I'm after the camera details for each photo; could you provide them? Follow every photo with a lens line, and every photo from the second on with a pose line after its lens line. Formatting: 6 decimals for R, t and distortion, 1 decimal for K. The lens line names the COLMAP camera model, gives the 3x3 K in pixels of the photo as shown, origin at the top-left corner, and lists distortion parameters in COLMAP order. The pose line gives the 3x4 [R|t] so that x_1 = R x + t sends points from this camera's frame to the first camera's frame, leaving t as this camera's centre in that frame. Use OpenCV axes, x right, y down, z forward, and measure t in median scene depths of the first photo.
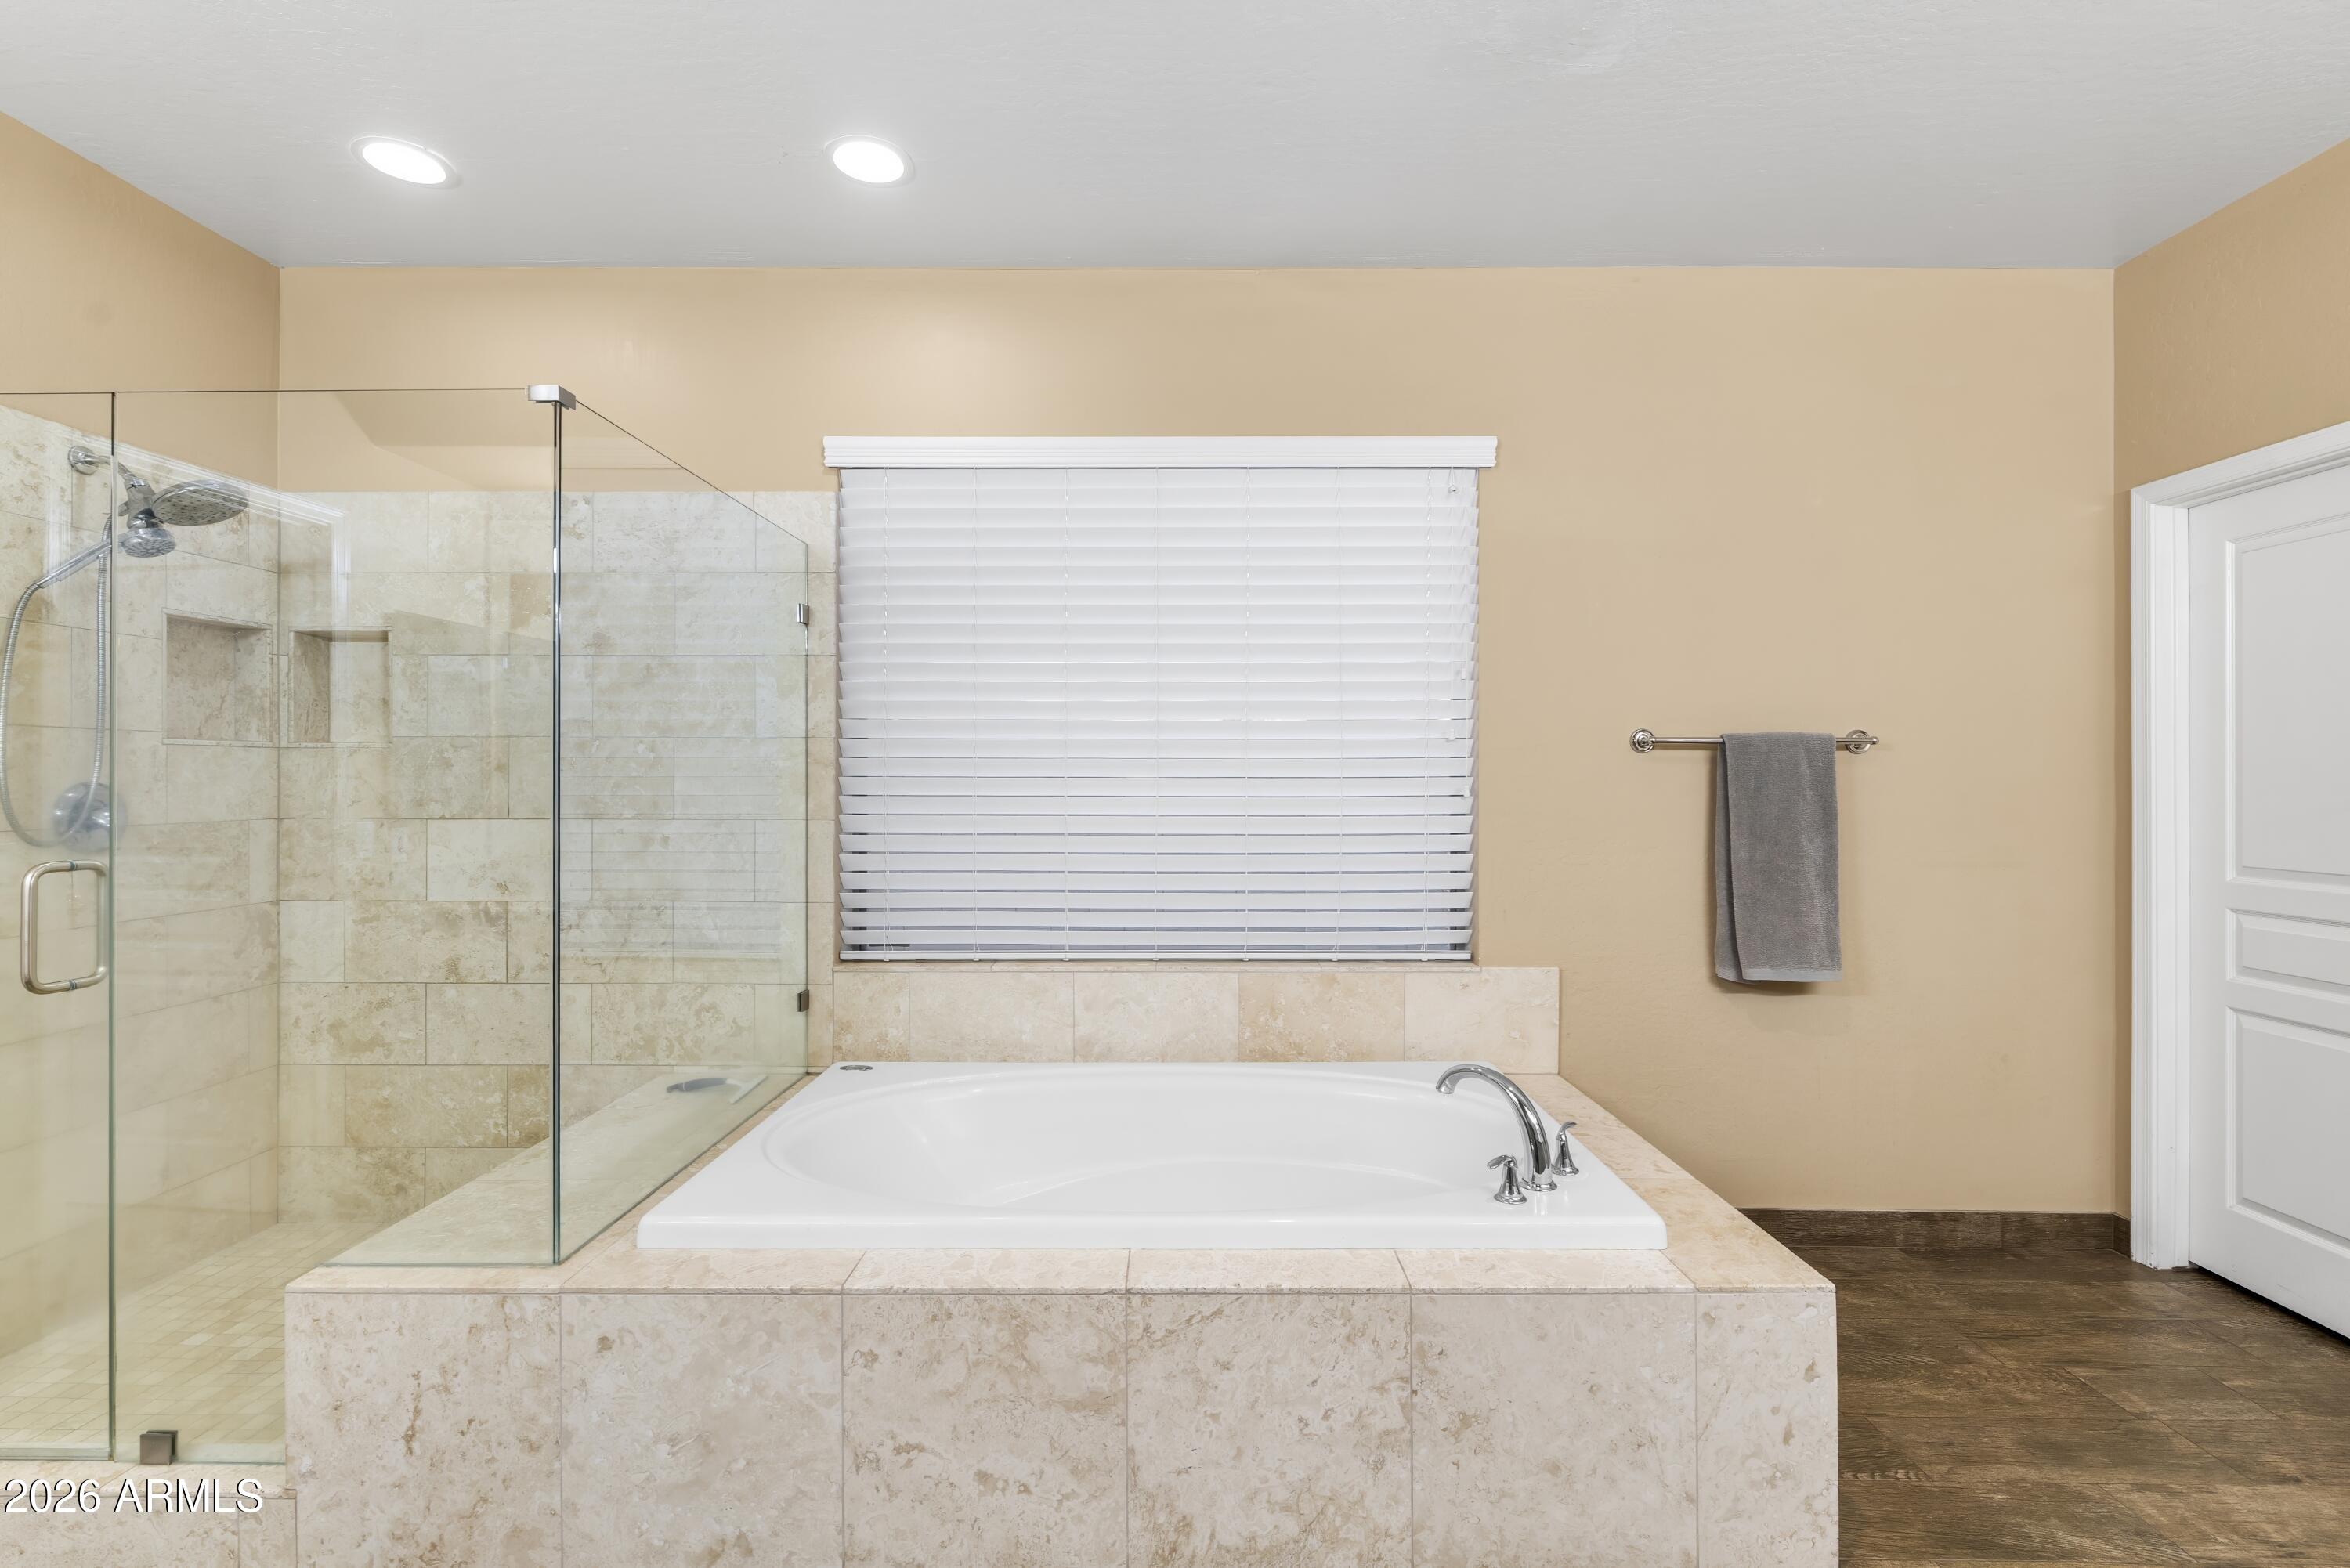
lens RADIAL K [[1054.5, 0, 1181.0], [0, 1054.5, 778.5], [0, 0, 1]] dist [-0.004123, 0.000980]
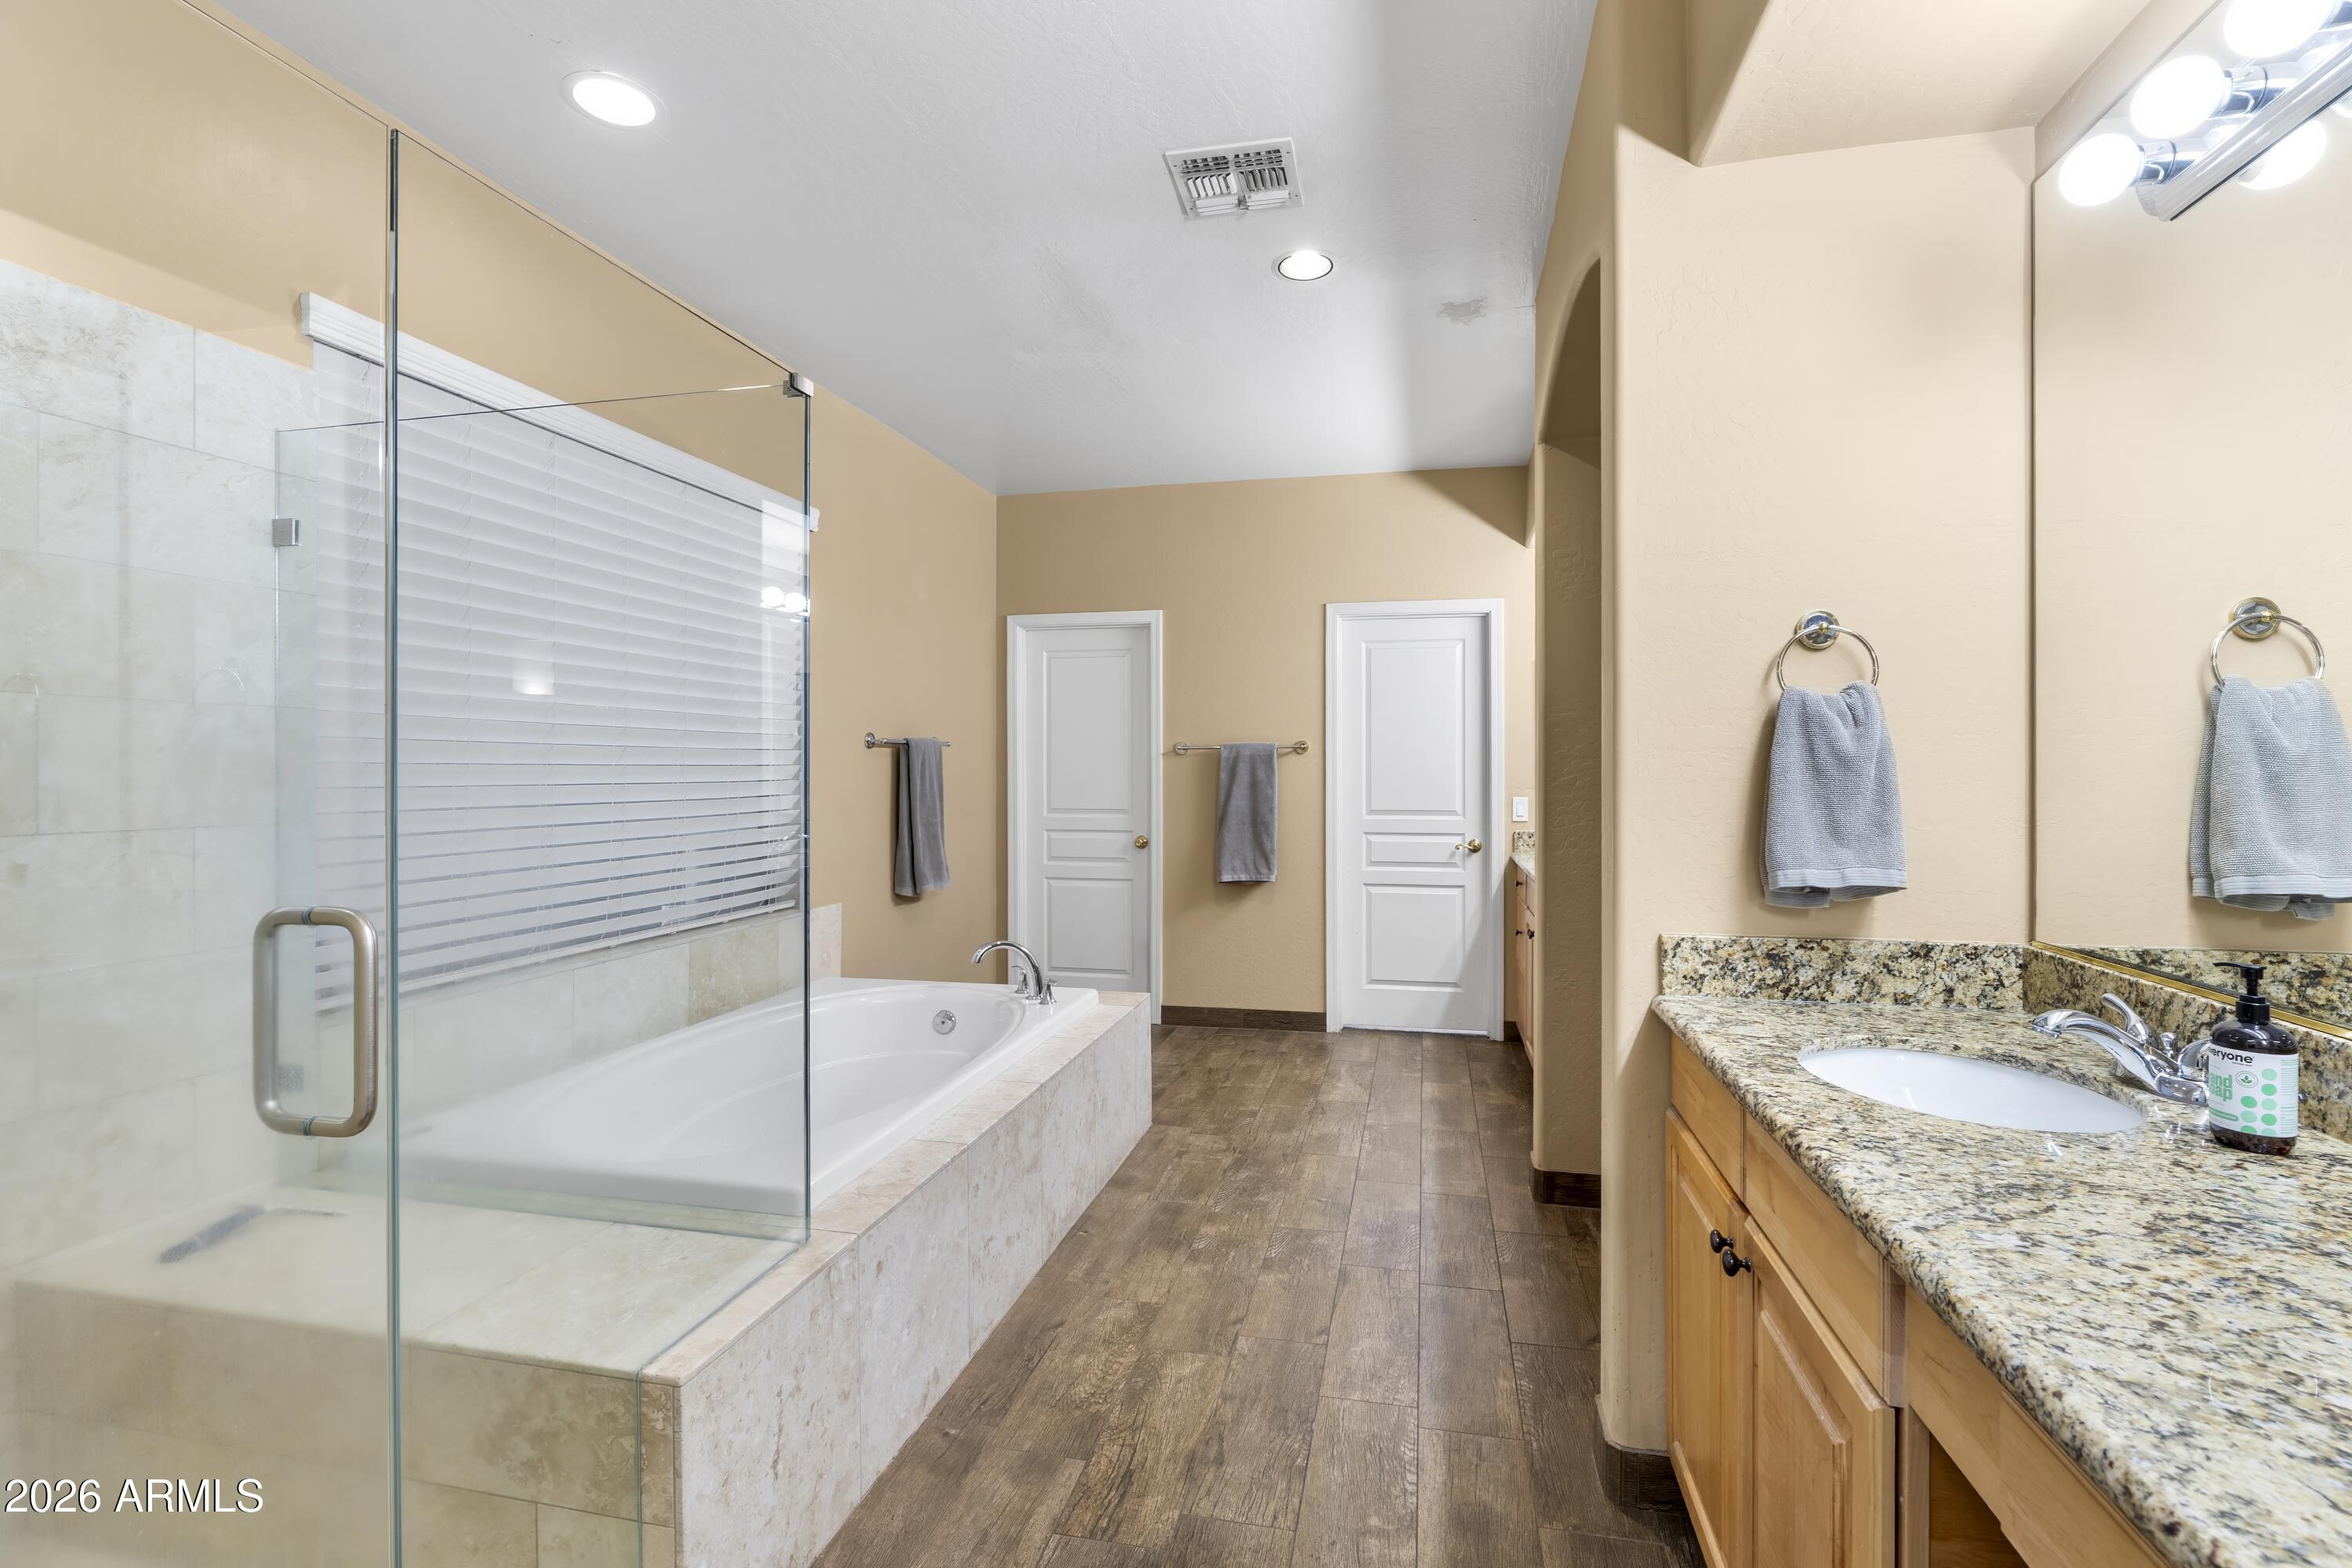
lens RADIAL K [[1055.5, 0, 1187.1], [0, 1055.5, 773.6], [0, 0, 1]] dist [-0.004123, 0.000980]
pose [[0.222608, -0.005660, 0.974892, -0.913929], [0.001676, 0.999984, 0.005423, 0.002971], [-0.974907, 0.000427, 0.222614, 0.251065]]
